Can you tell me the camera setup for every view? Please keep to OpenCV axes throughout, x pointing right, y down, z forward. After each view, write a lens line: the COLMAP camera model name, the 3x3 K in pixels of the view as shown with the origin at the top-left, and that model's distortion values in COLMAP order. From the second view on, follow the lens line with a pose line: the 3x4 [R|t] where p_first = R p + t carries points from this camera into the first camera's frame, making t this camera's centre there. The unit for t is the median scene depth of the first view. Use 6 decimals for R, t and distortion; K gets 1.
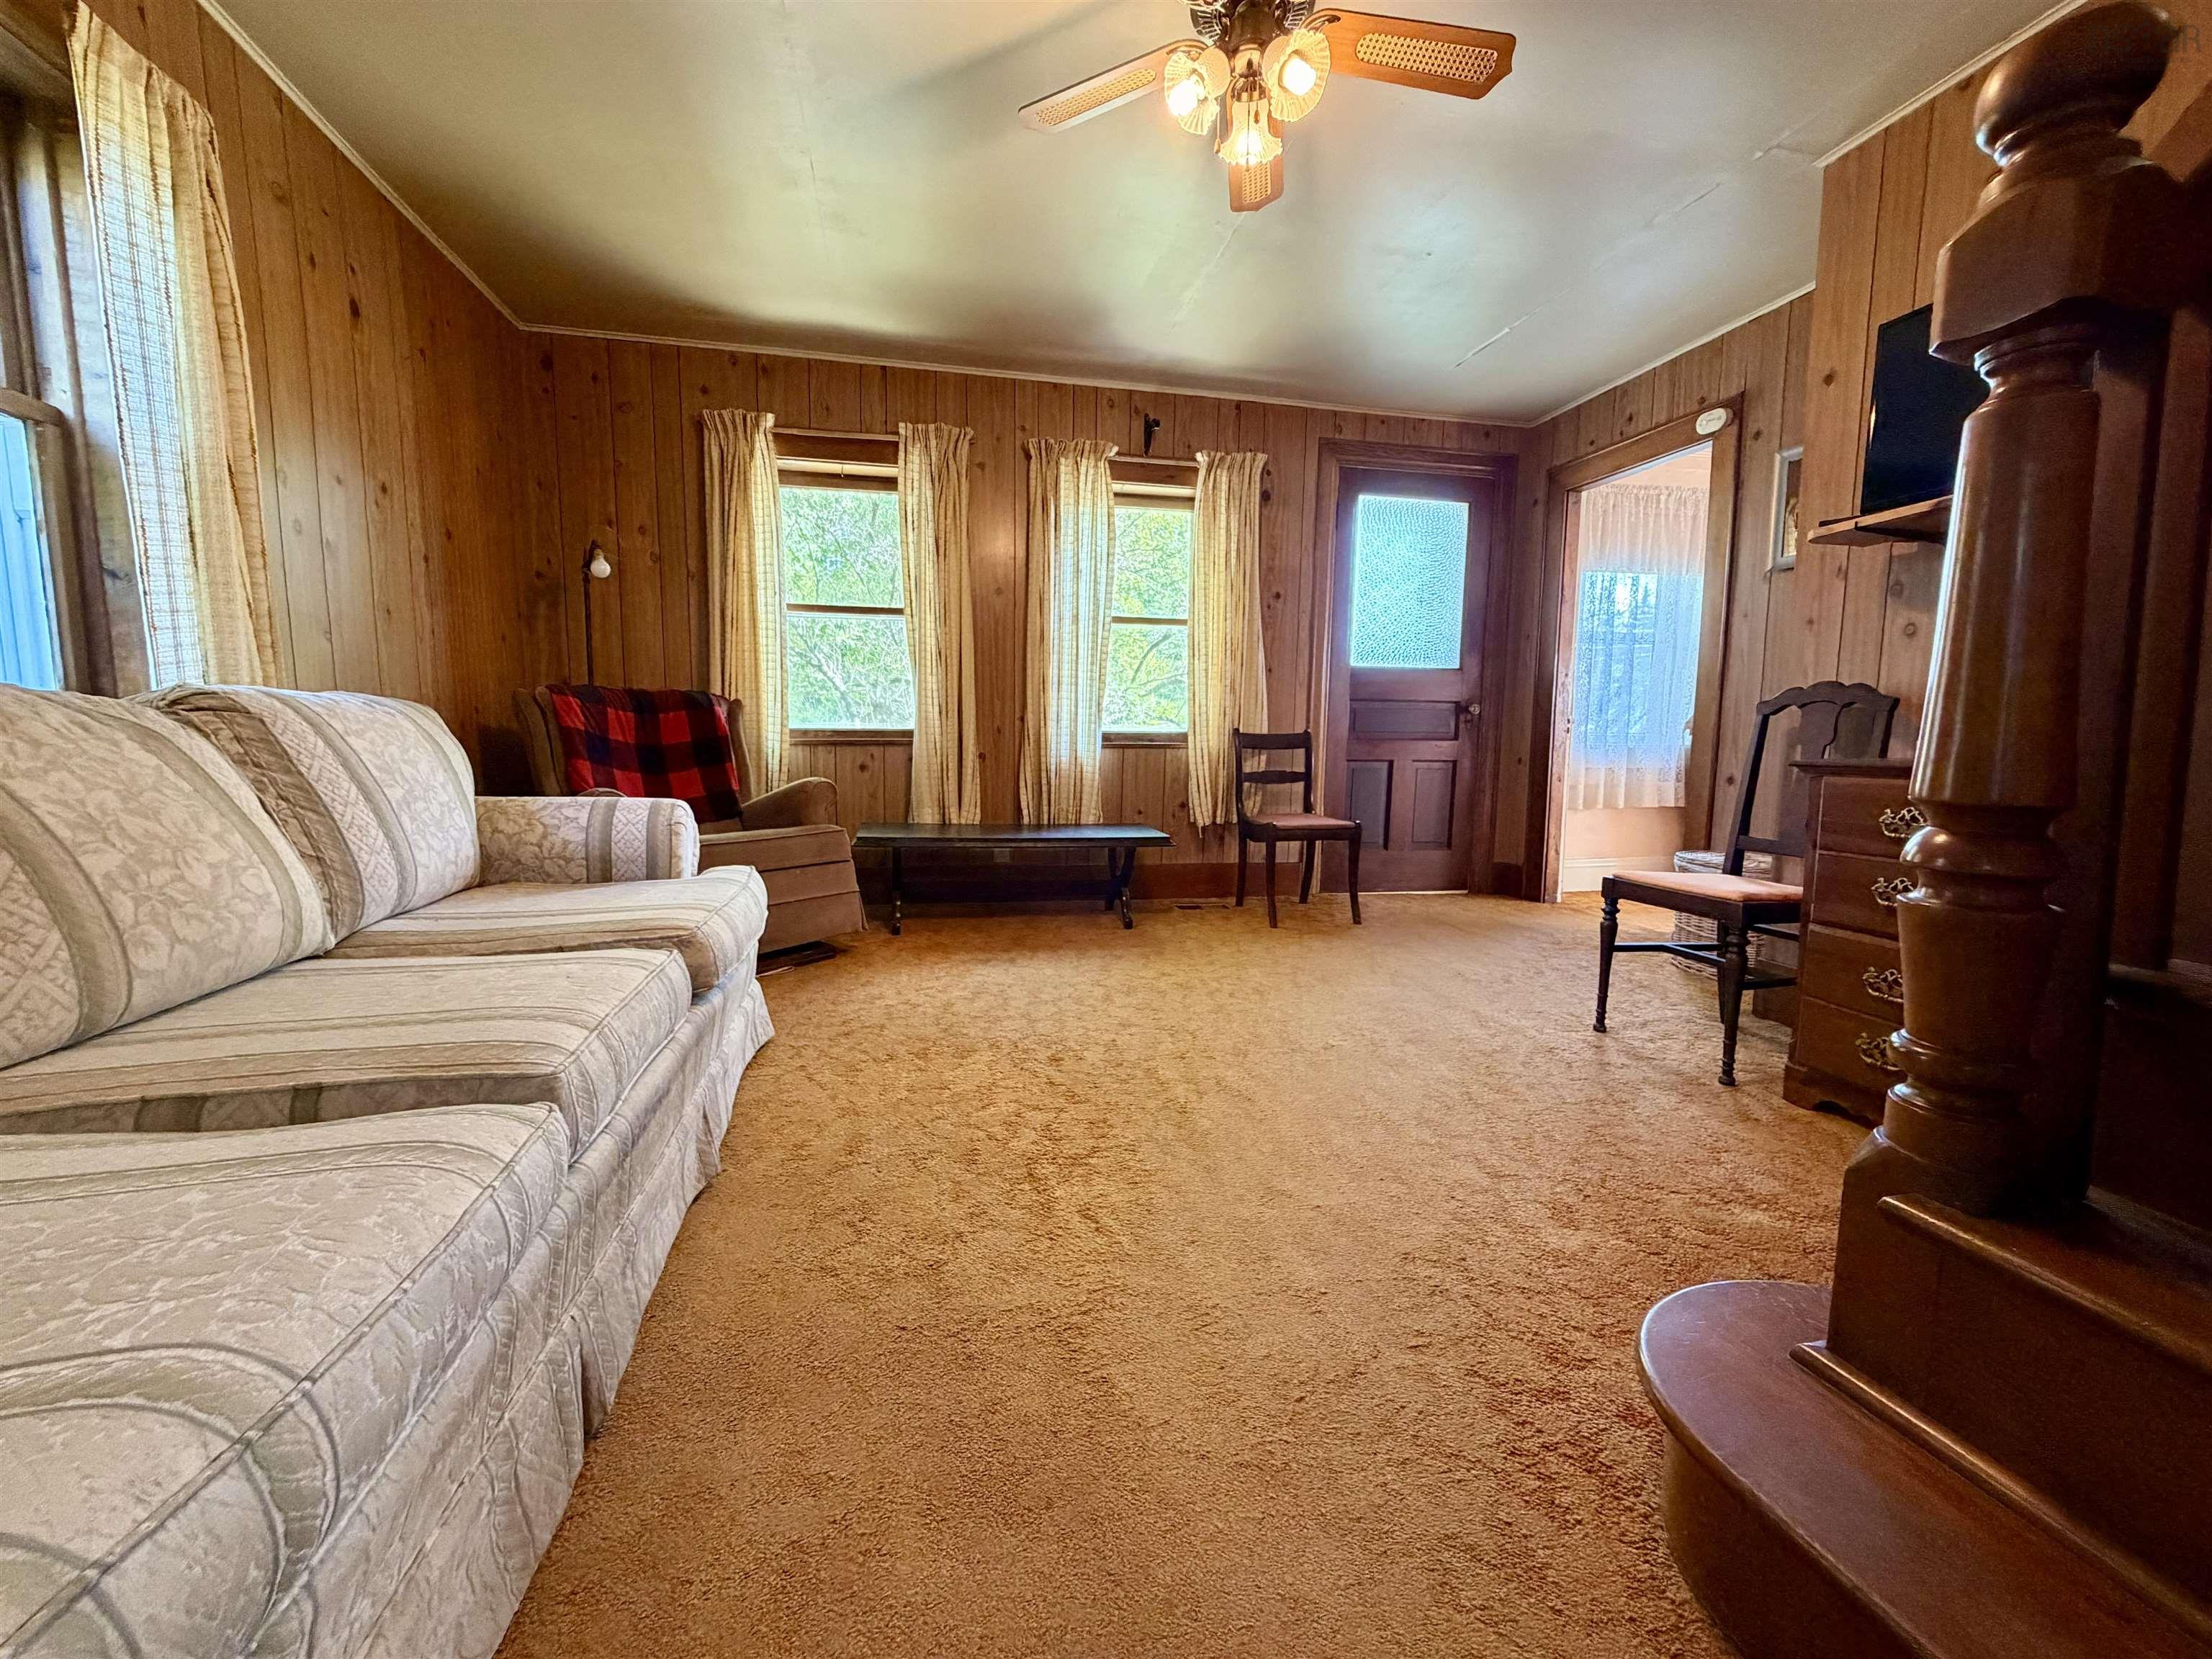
lens RADIAL K [[886.0, 0, 1106.0], [0, 886.0, 829.5], [0, 0, 1]] dist [0.002613, -0.000180]
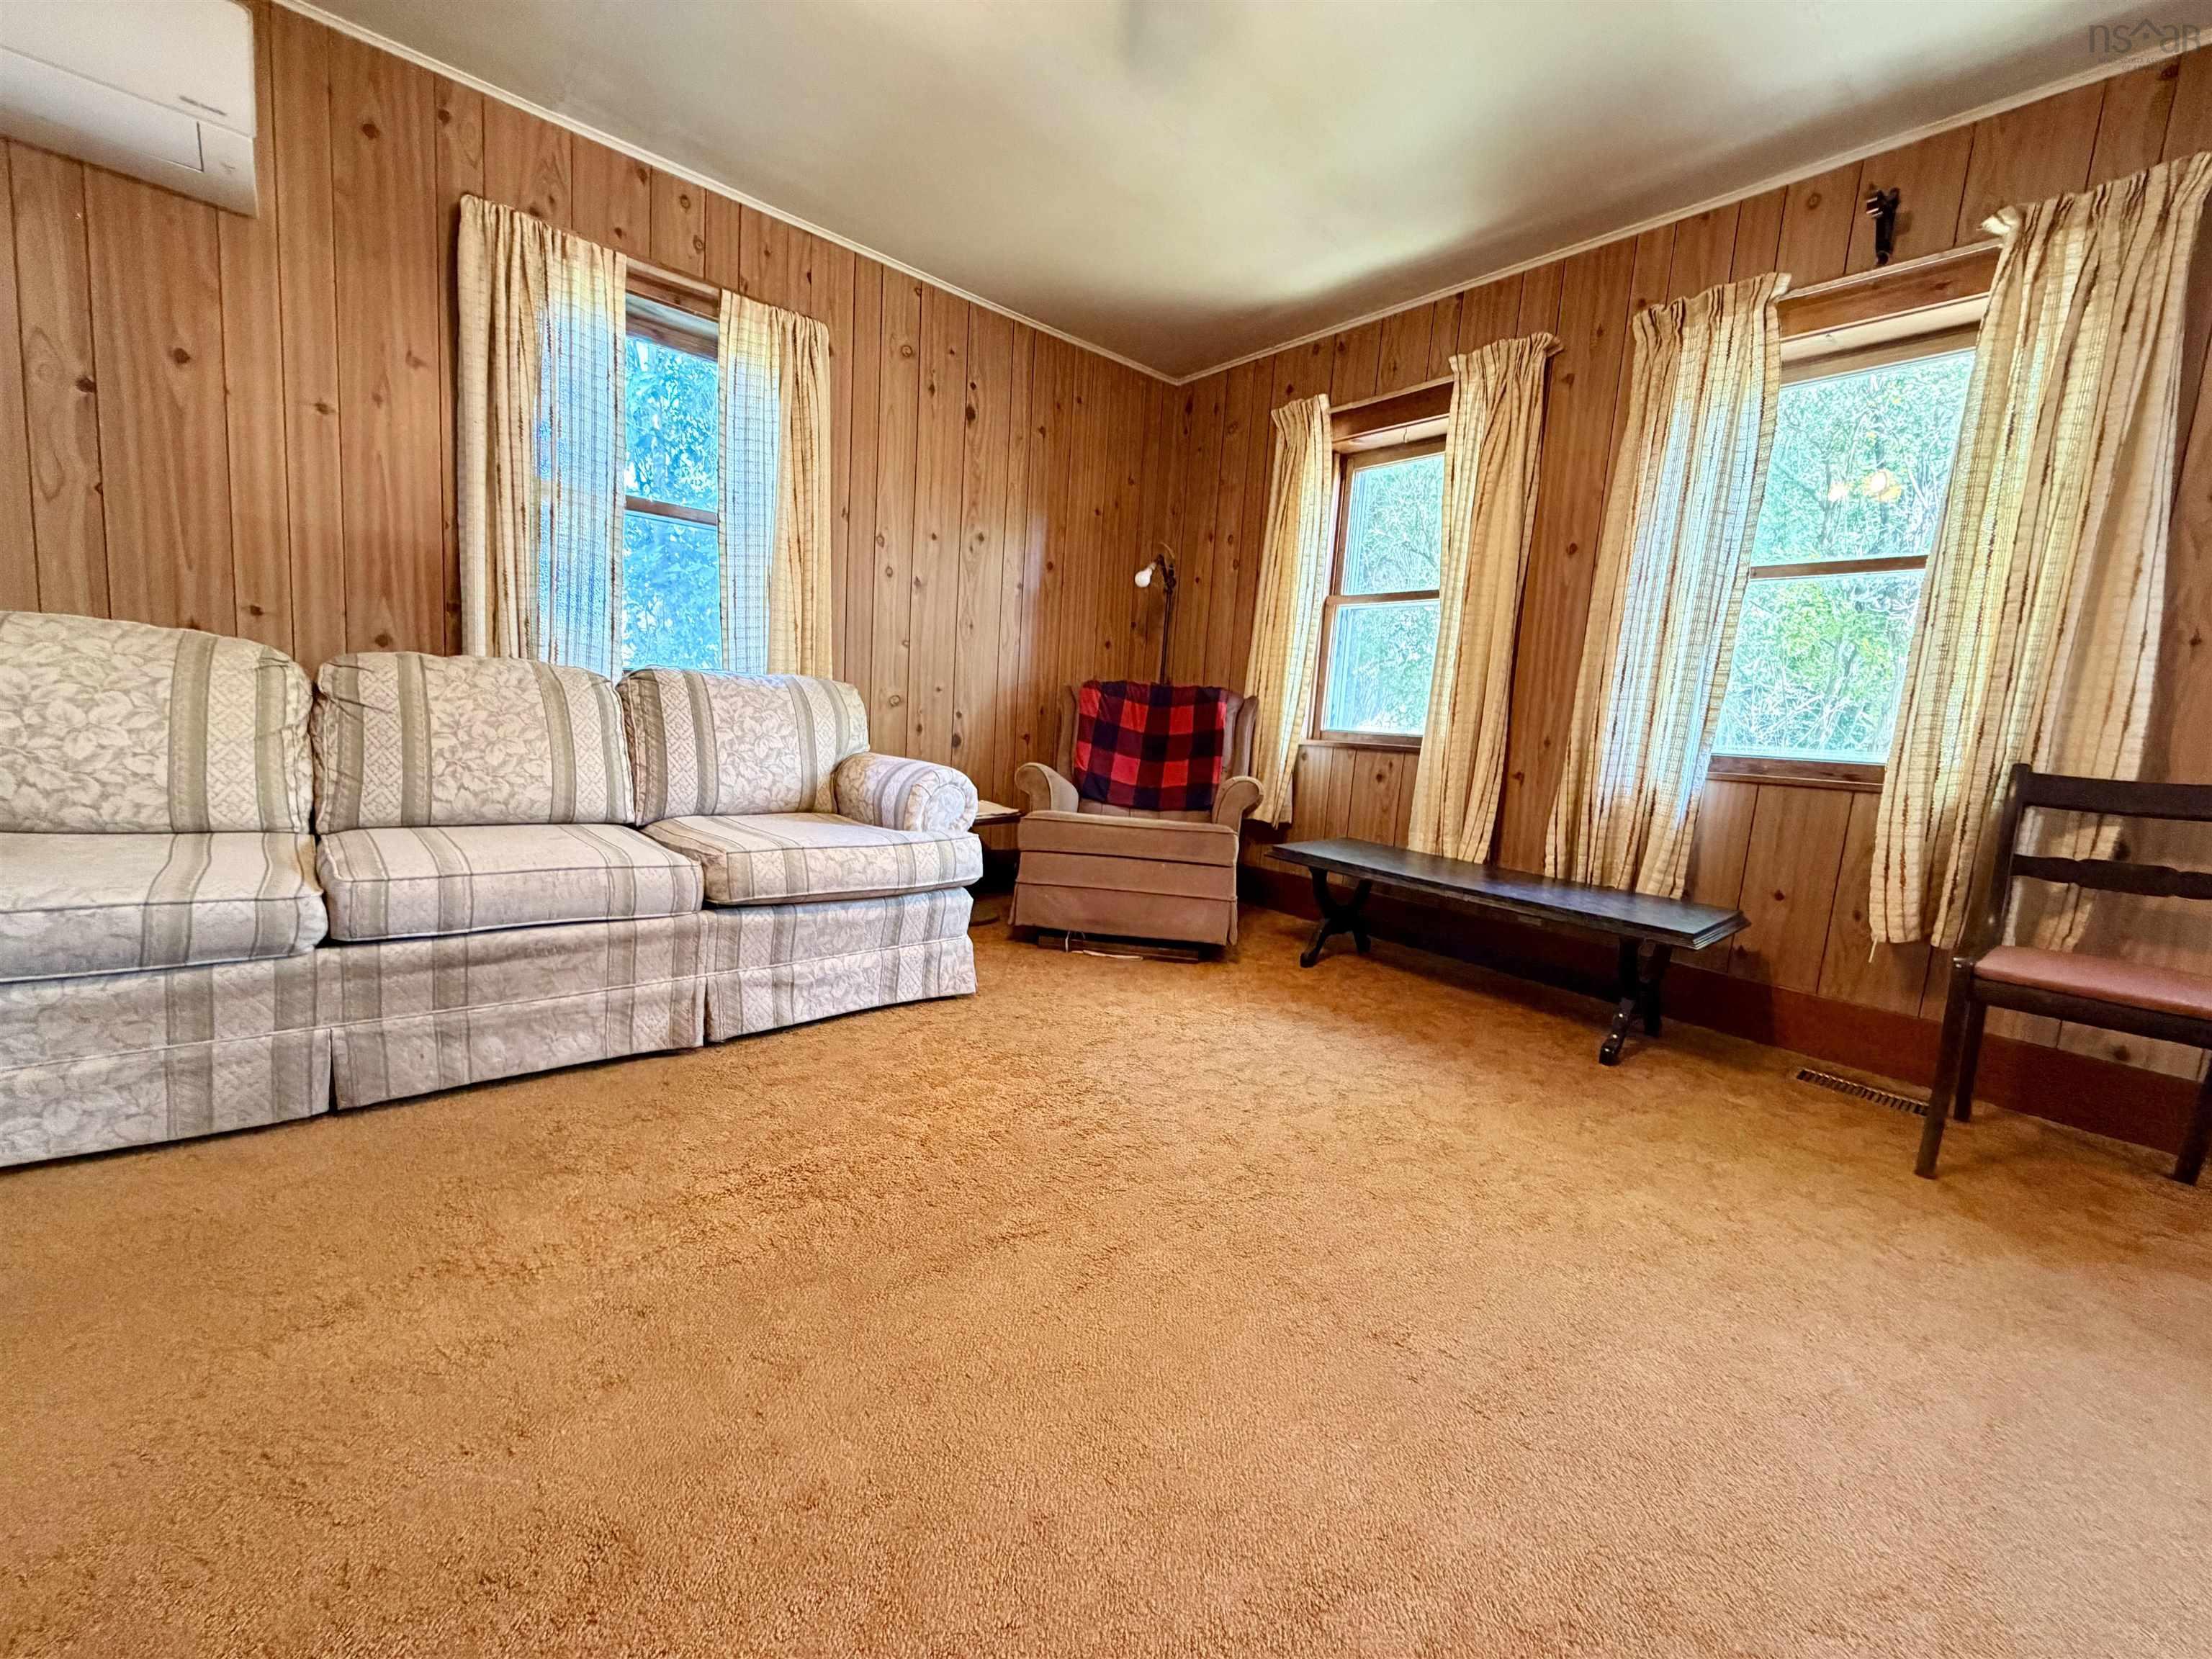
lens RADIAL K [[886.0, 0, 1106.0], [0, 886.0, 829.5], [0, 0, 1]] dist [0.002613, -0.000180]
pose [[0.471727, 0.132394, -0.871749, 0.383471], [-0.154284, 0.985804, 0.066229, -0.037774], [0.868142, 0.103255, 0.485456, 0.375106]]
